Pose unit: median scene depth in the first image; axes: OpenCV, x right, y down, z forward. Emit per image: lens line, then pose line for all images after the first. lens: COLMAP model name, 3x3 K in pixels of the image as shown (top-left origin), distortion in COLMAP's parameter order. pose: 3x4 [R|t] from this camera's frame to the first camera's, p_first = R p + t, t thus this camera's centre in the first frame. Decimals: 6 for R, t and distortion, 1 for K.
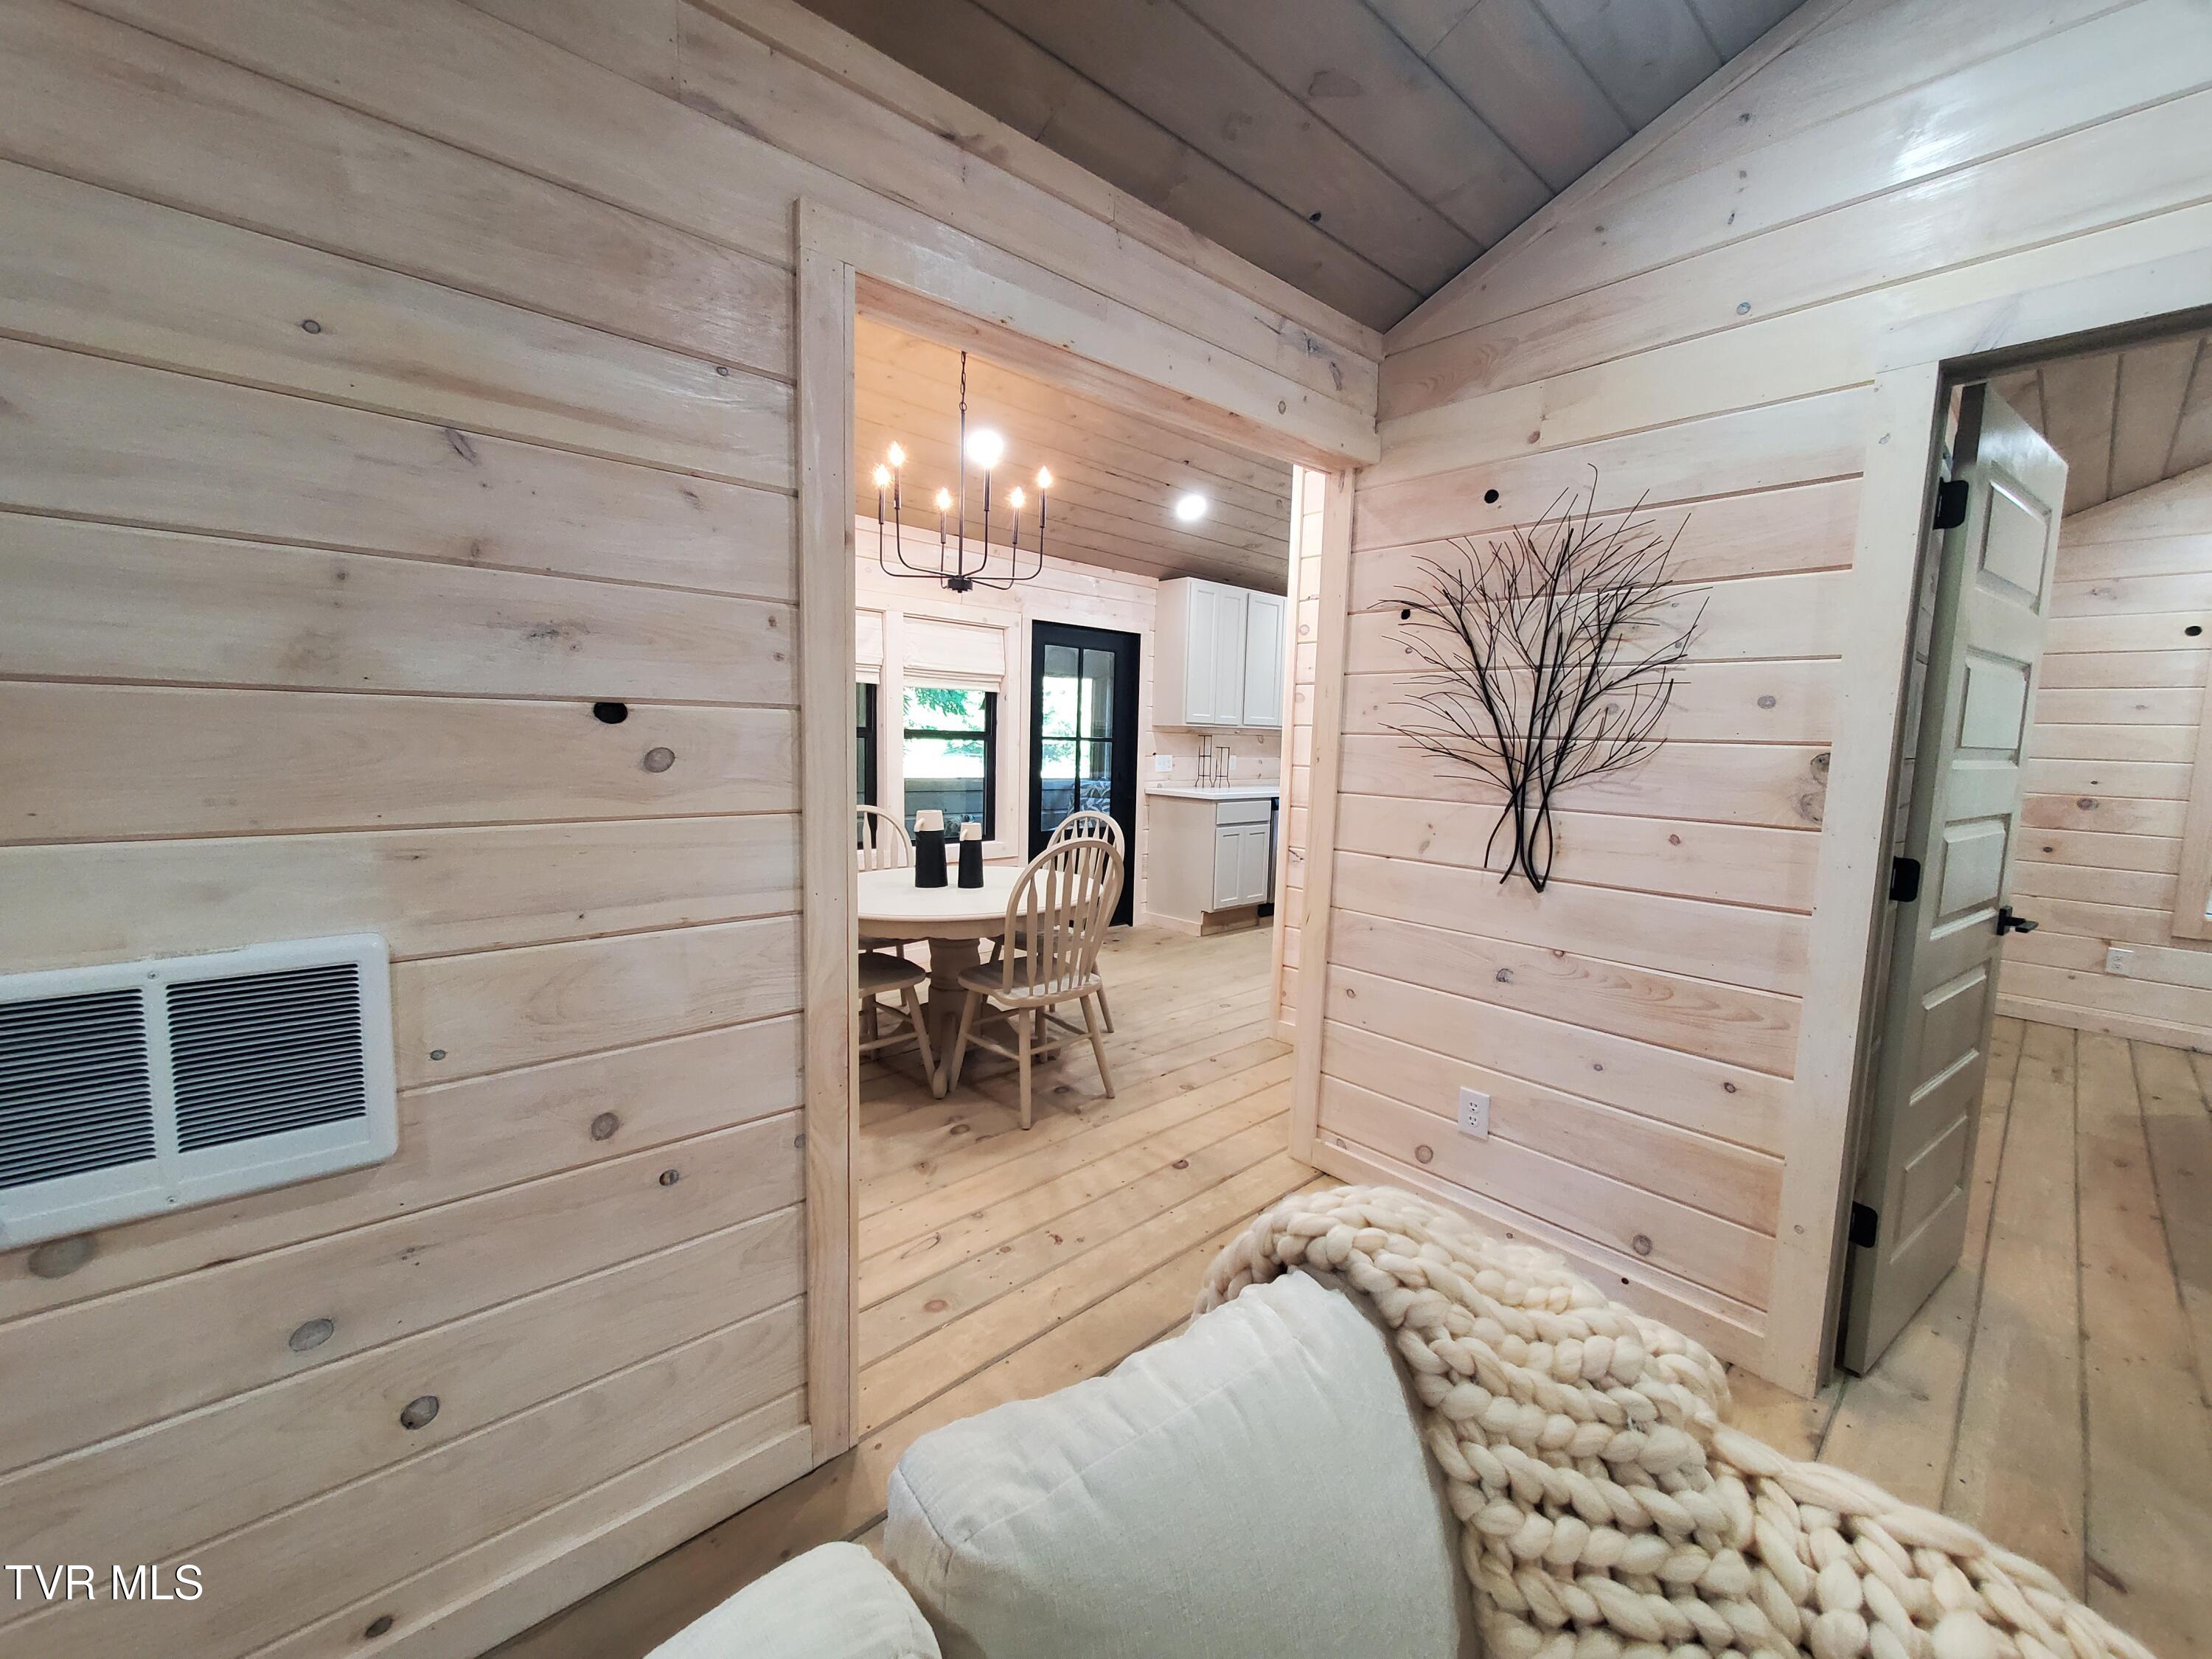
lens RADIAL K [[875.8, 0, 1103.7], [0, 875.8, 817.8], [0, 0, 1]] dist [0.005160, -0.000808]
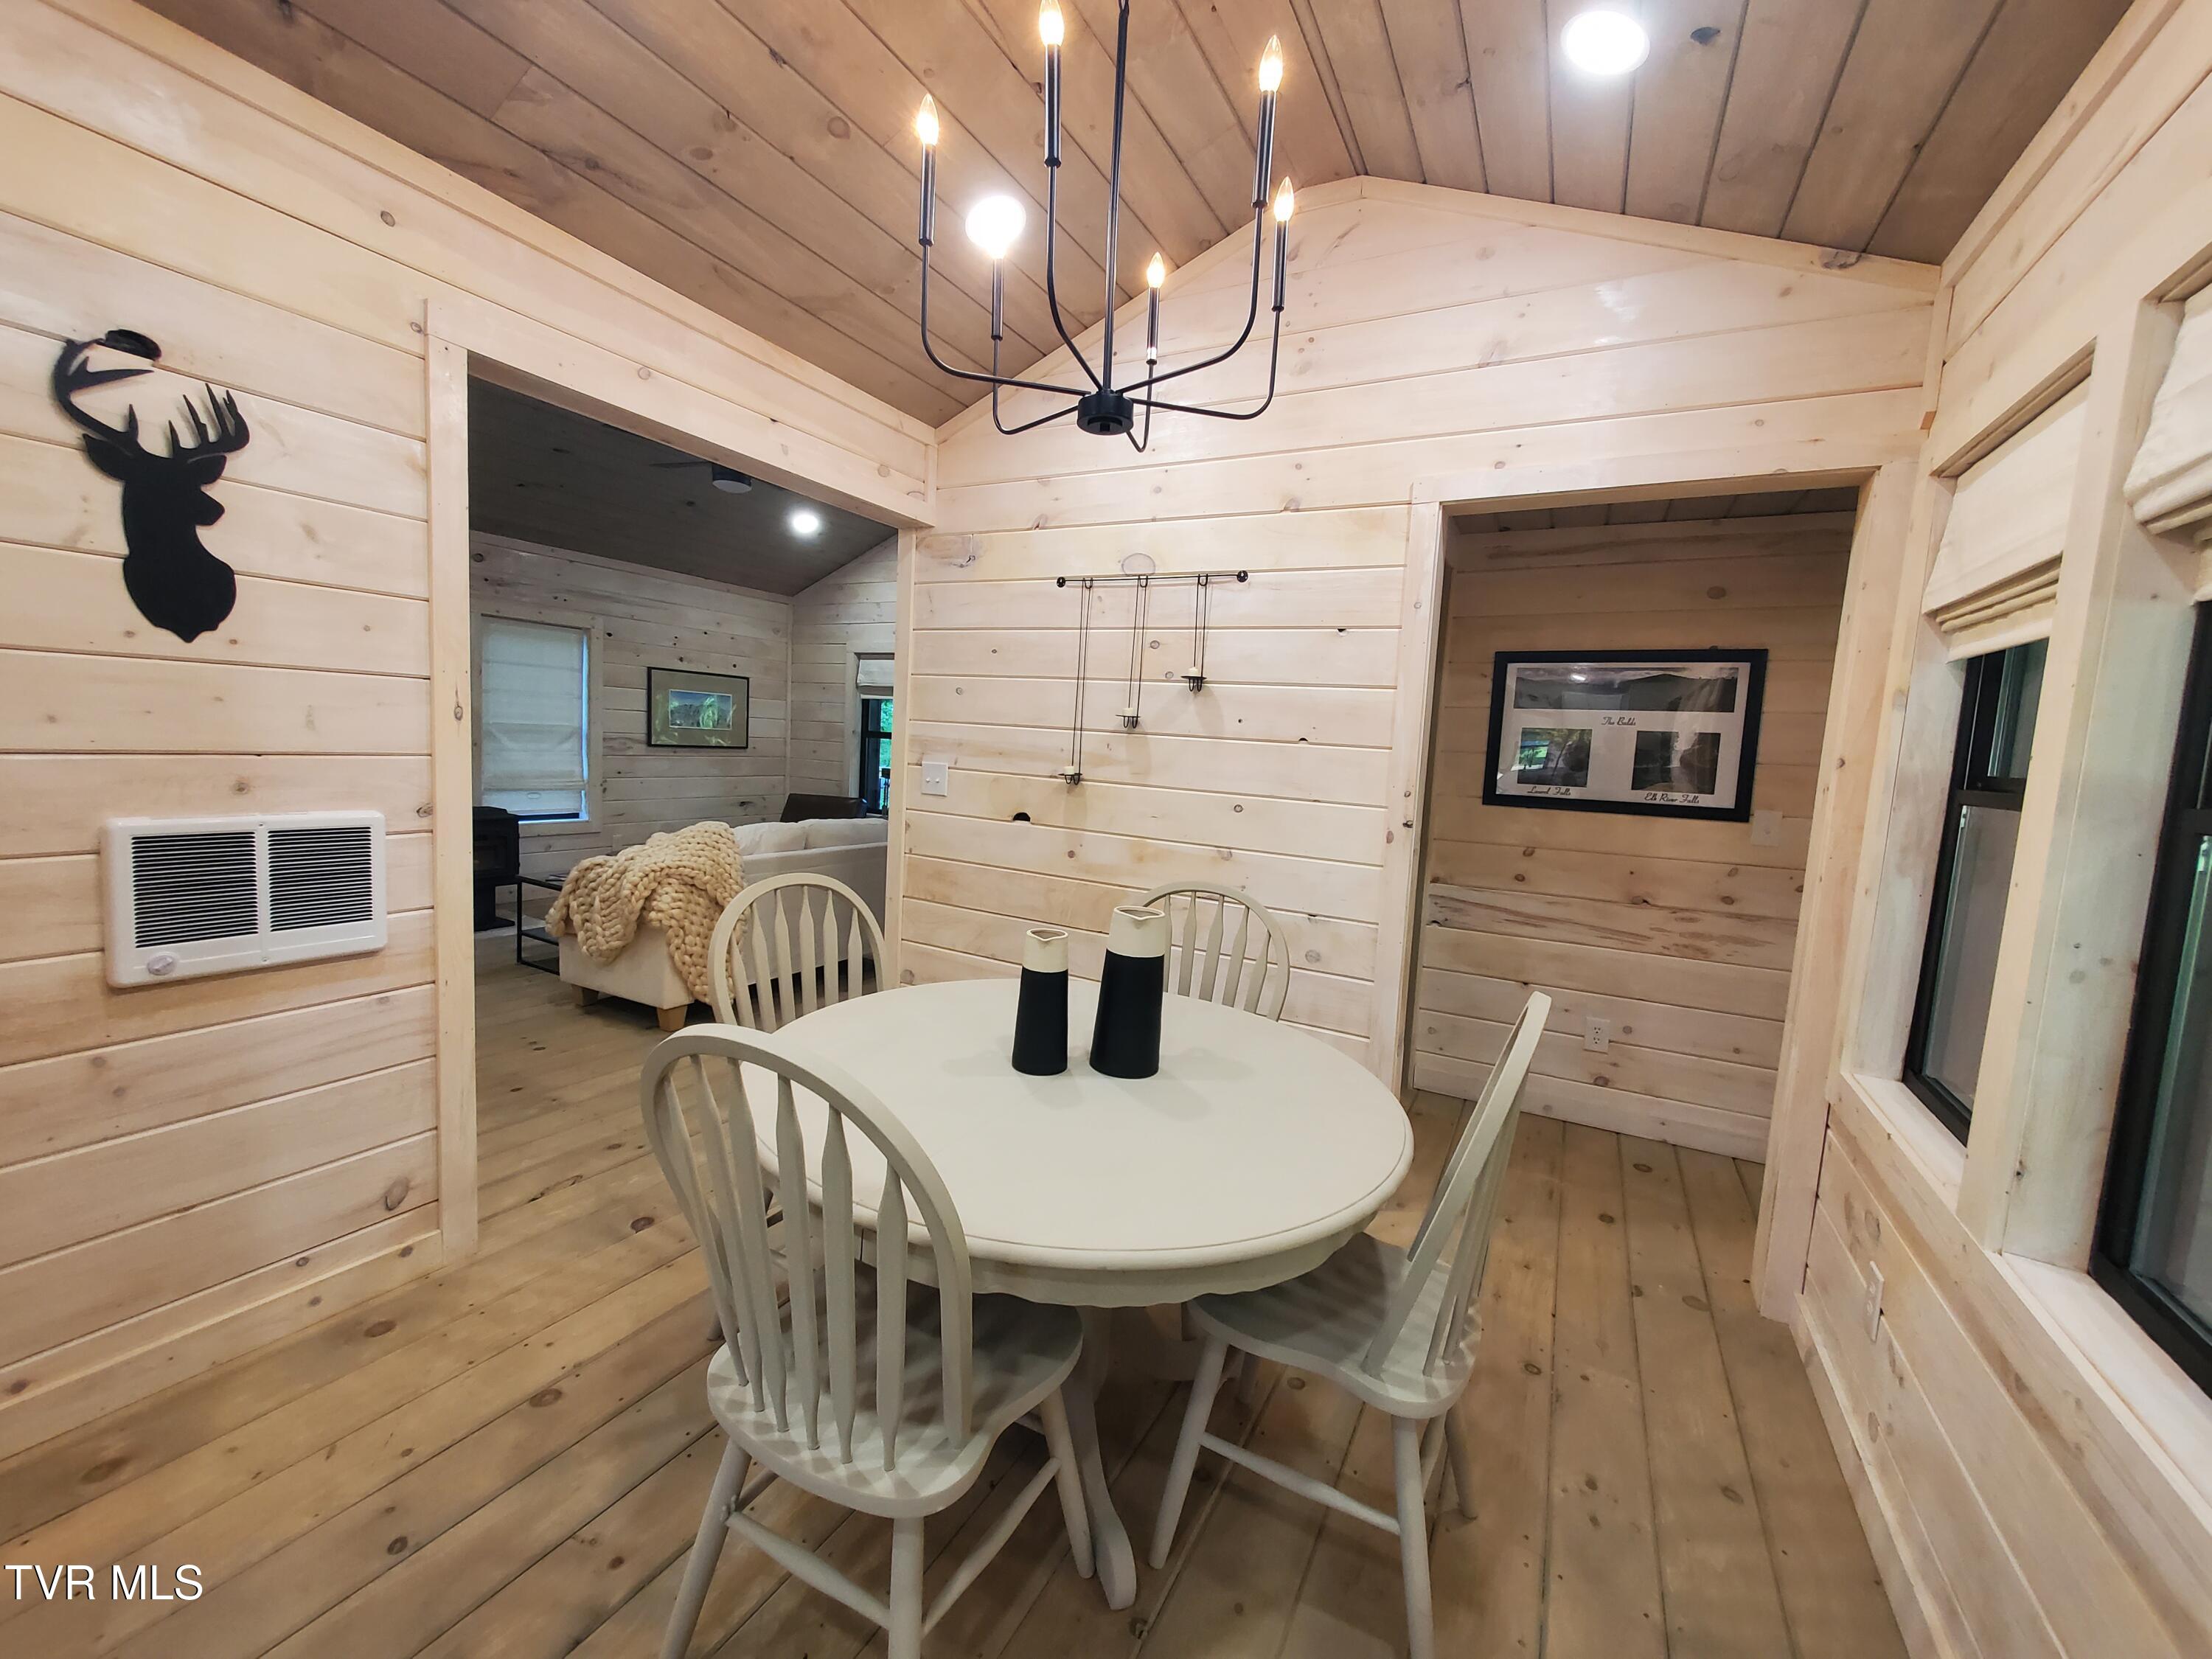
lens RADIAL K [[875.8, 0, 1104.7], [0, 875.8, 821.7], [0, 0, 1]] dist [0.005160, -0.000808]
pose [[-0.939033, -0.047139, -0.340580, -0.015608], [-0.111614, 0.978705, 0.172278, -0.113486], [0.325206, 0.199788, -0.924297, 1.210062]]
